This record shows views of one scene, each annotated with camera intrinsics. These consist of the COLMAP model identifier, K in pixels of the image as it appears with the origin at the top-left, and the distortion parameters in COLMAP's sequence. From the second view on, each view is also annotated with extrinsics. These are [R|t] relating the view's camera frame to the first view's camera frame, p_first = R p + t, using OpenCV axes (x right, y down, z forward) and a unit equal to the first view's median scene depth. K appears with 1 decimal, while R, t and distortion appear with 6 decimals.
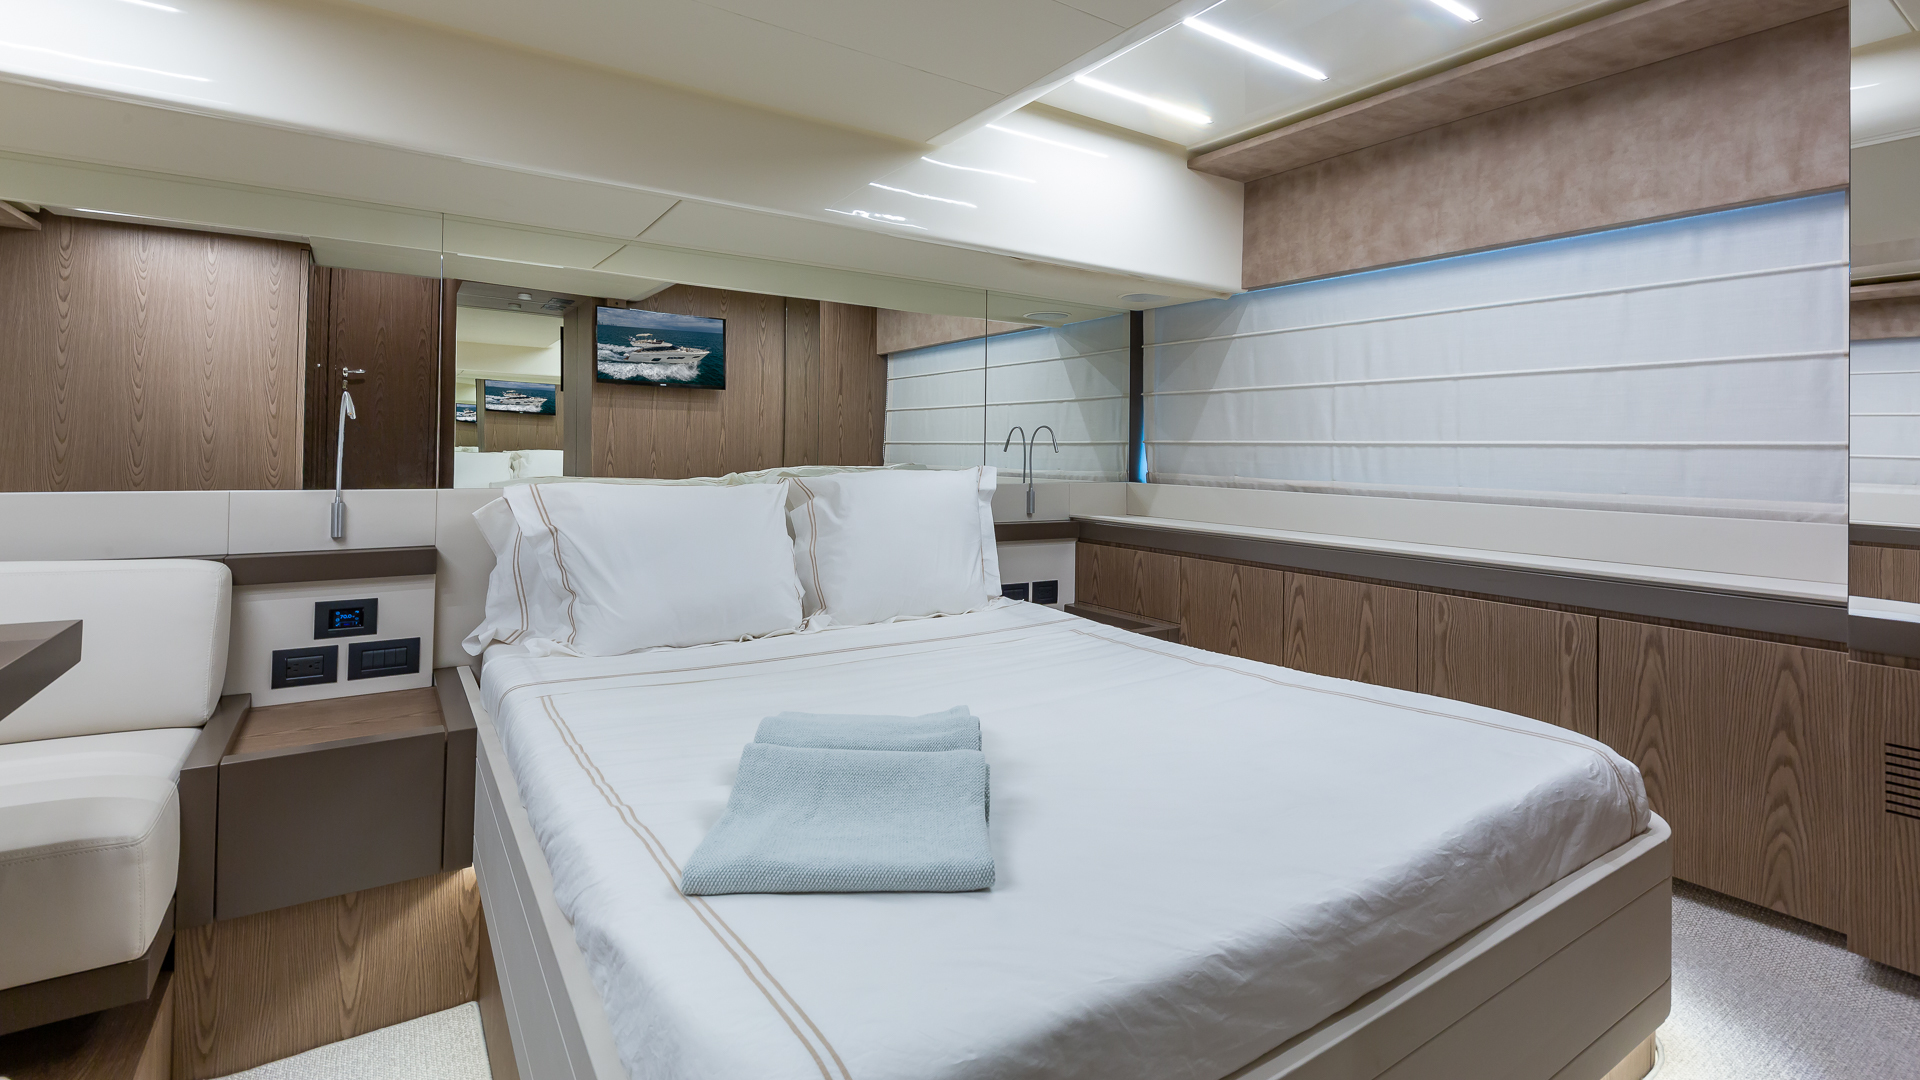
lens RADIAL K [[853.5, 0, 960.0], [0, 853.5, 540.0], [0, 0, 1]] dist [-0.013437, 0.000060]
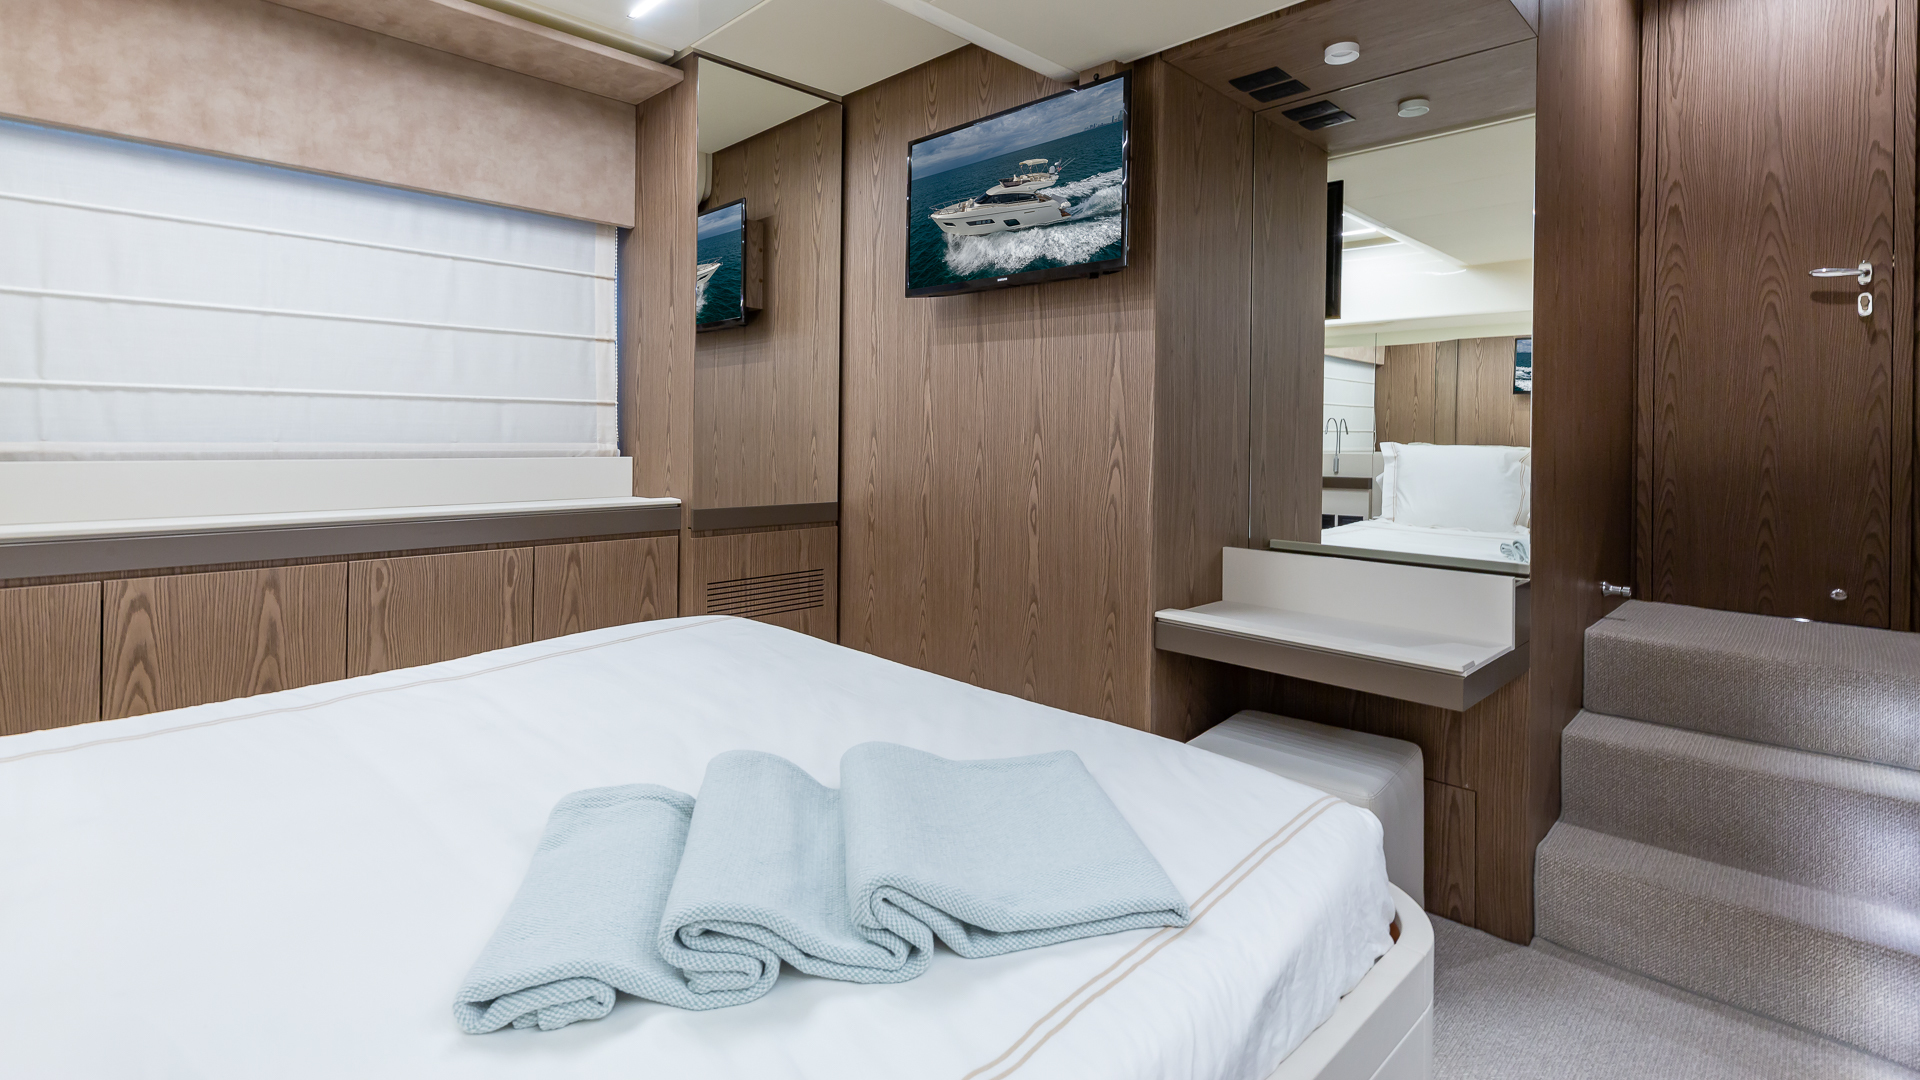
lens RADIAL K [[884.7, 0, 960.0], [0, 884.7, 540.0], [0, 0, 1]] dist [0.000915, -0.000402]
pose [[-0.206362, -0.139139, 0.968532, -0.689296], [0.083059, 0.983774, 0.159026, -0.080246], [-0.974944, 0.113262, -0.191457, 0.820016]]
